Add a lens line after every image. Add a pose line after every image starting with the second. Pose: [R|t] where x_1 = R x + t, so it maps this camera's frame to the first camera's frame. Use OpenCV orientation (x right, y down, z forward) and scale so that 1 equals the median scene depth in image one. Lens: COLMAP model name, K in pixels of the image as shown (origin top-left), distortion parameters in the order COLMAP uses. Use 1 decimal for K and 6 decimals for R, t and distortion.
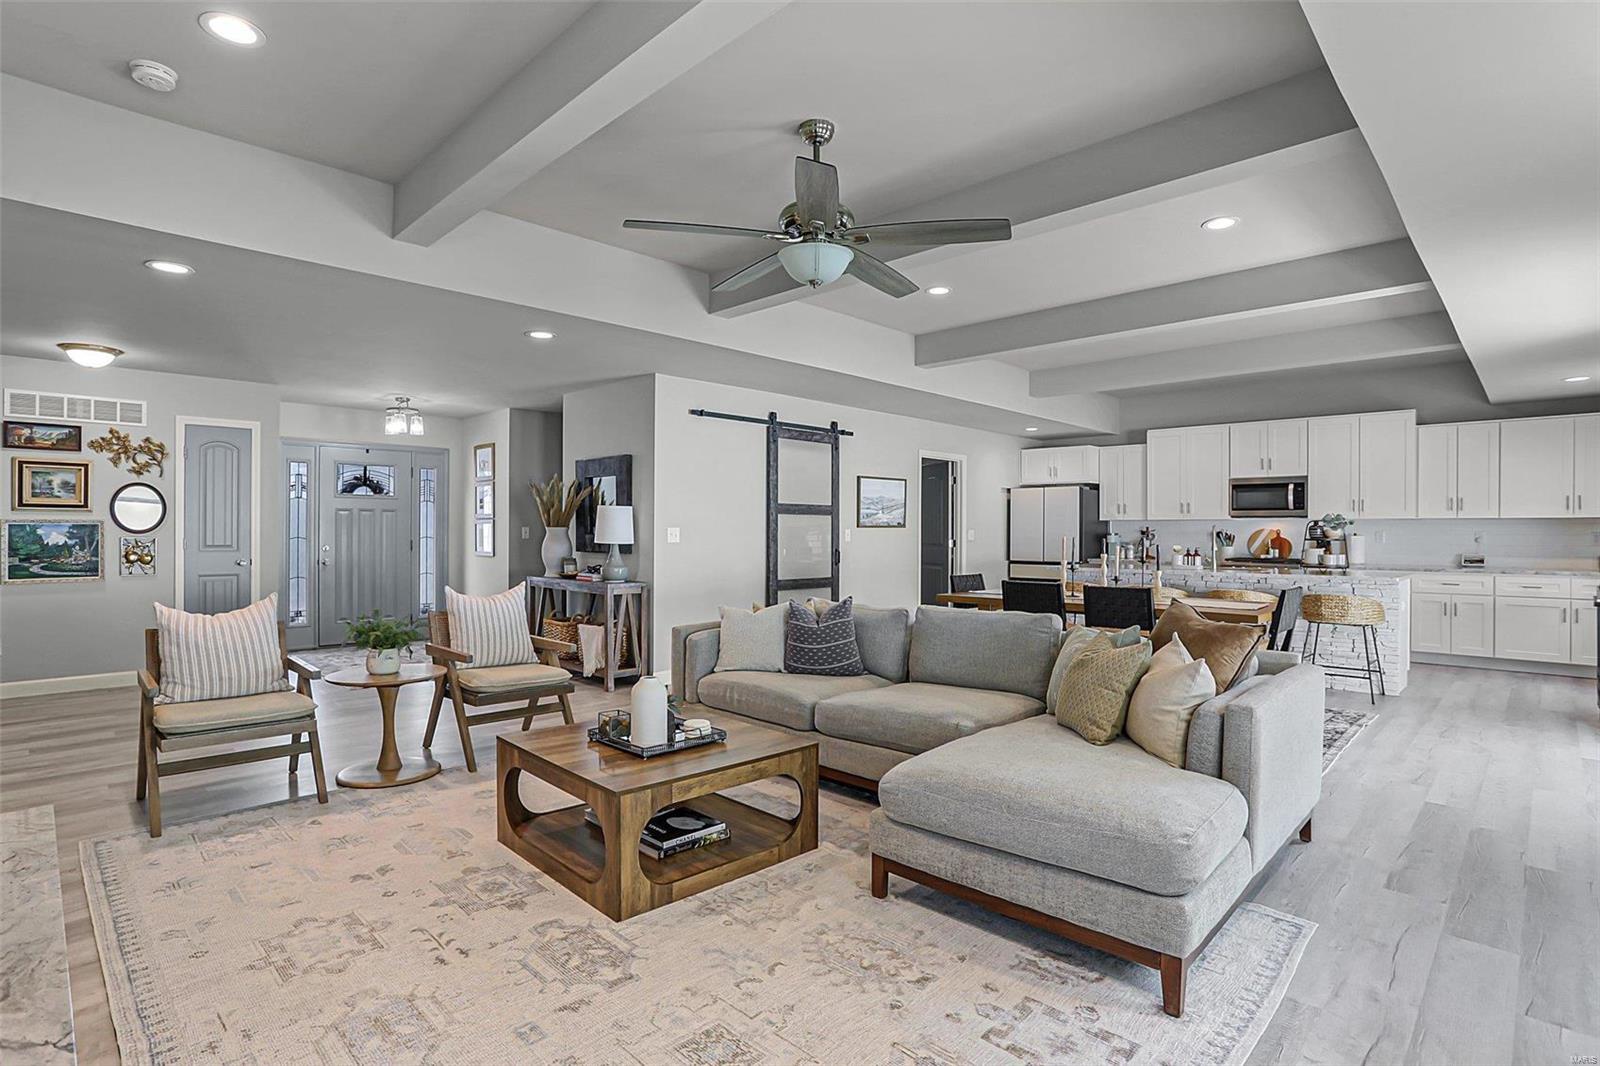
lens RADIAL K [[795.1, 0, 789.5], [0, 795.1, 534.5], [0, 0, 1]] dist [-0.060995, 0.011306]
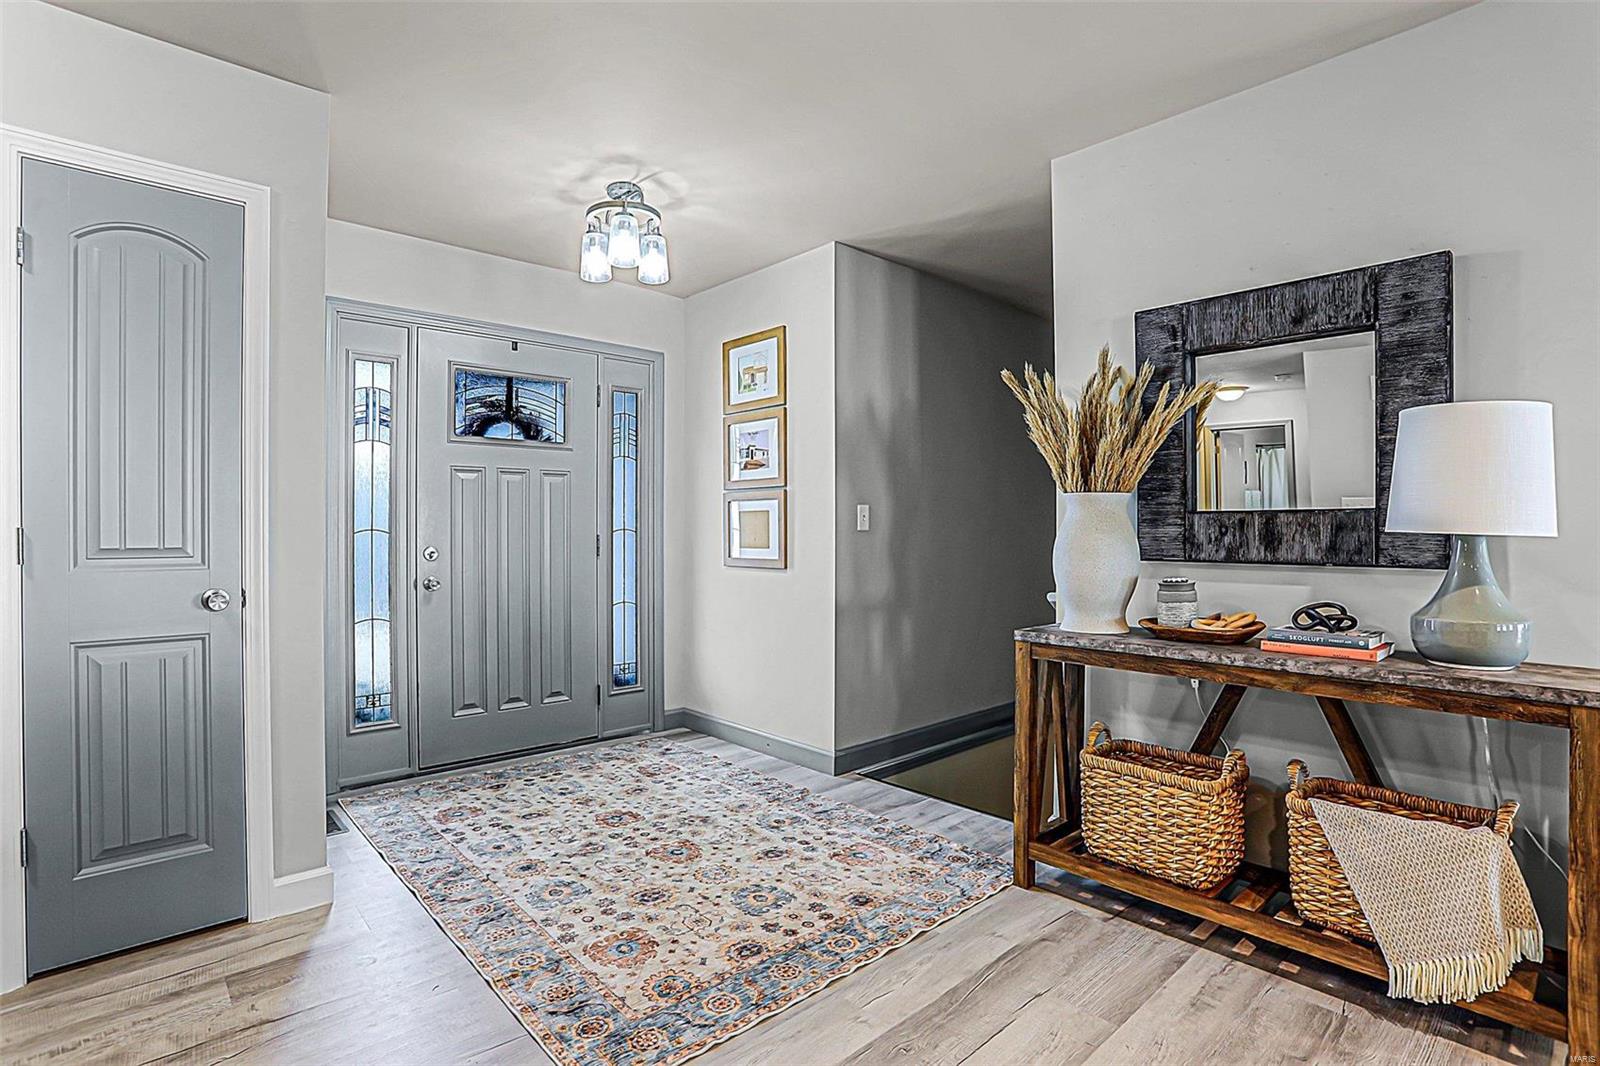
lens RADIAL K [[782.4, 0, 793.7], [0, 782.4, 536.8], [0, 0, 1]] dist [-0.053882, 0.007334]
pose [[0.998436, -0.007483, -0.055400, -0.482587], [0.007760, 0.999958, 0.004797, 0.009928], [0.055361, -0.005219, 0.998453, 0.753308]]
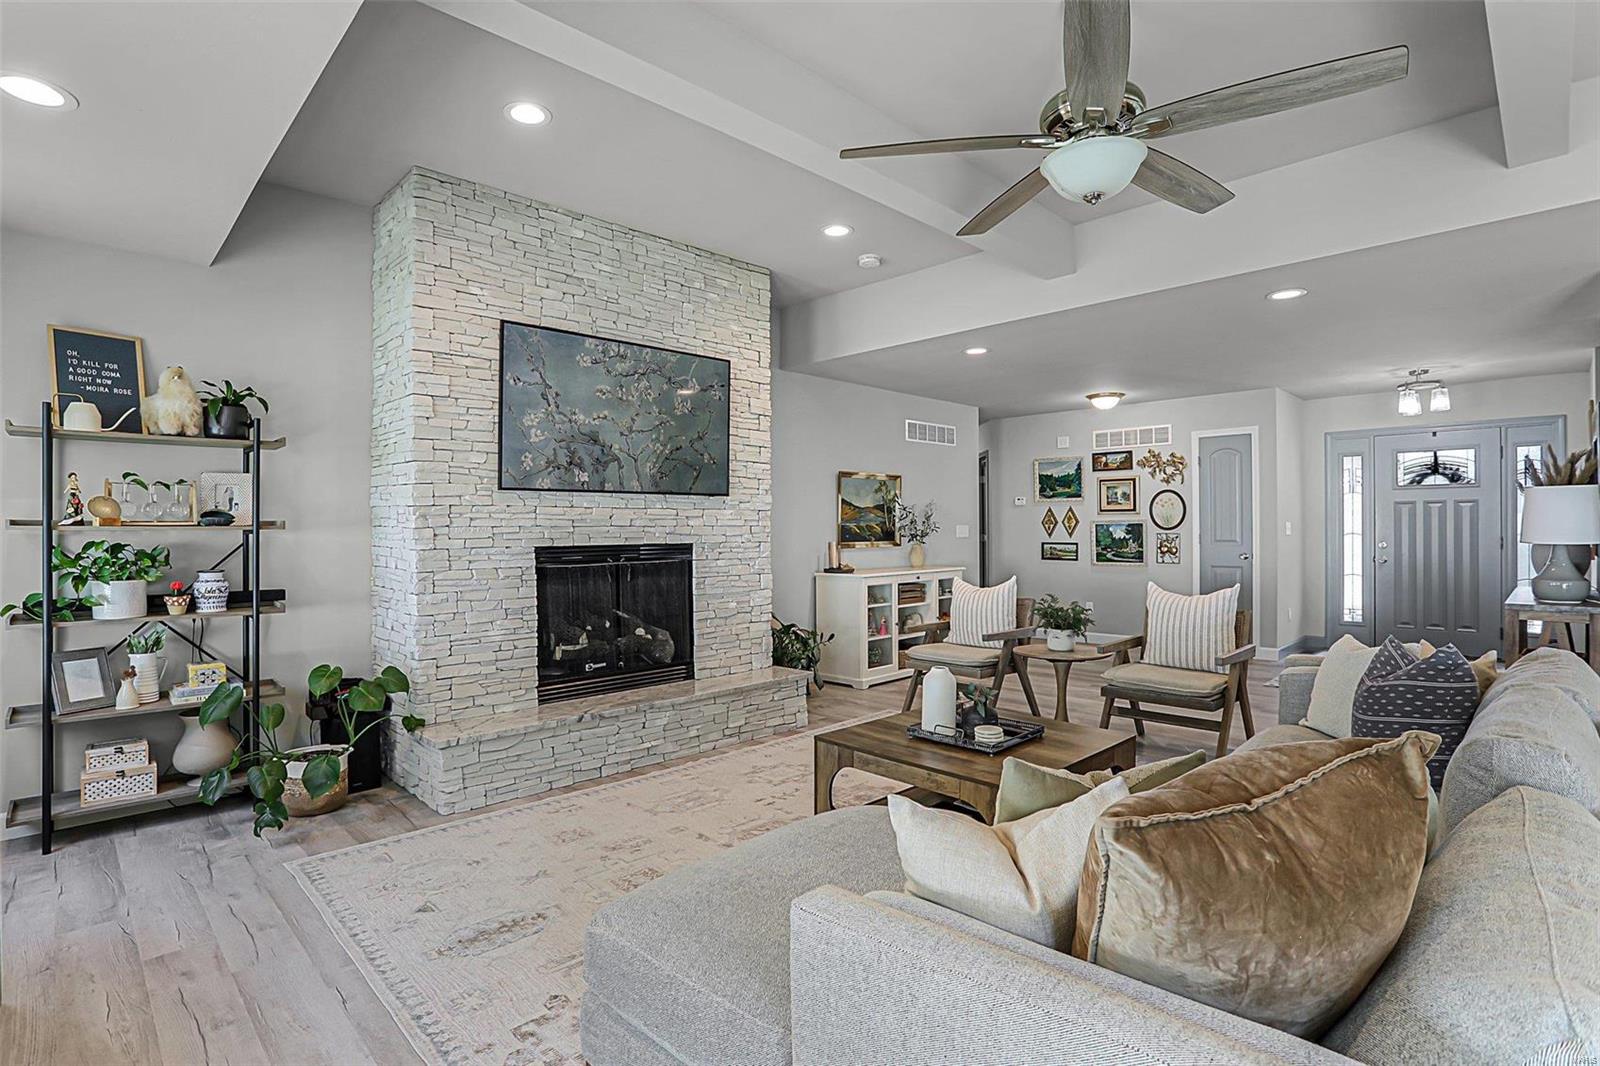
lens RADIAL K [[782.4, 0, 797.2], [0, 782.4, 526.4], [0, 0, 1]] dist [-0.053882, 0.007334]
pose [[-0.003290, -0.008524, -0.999958, 0.424684], [0.003261, 0.999958, -0.008535, 0.001548], [0.999989, -0.003288, -0.003262, 0.400388]]
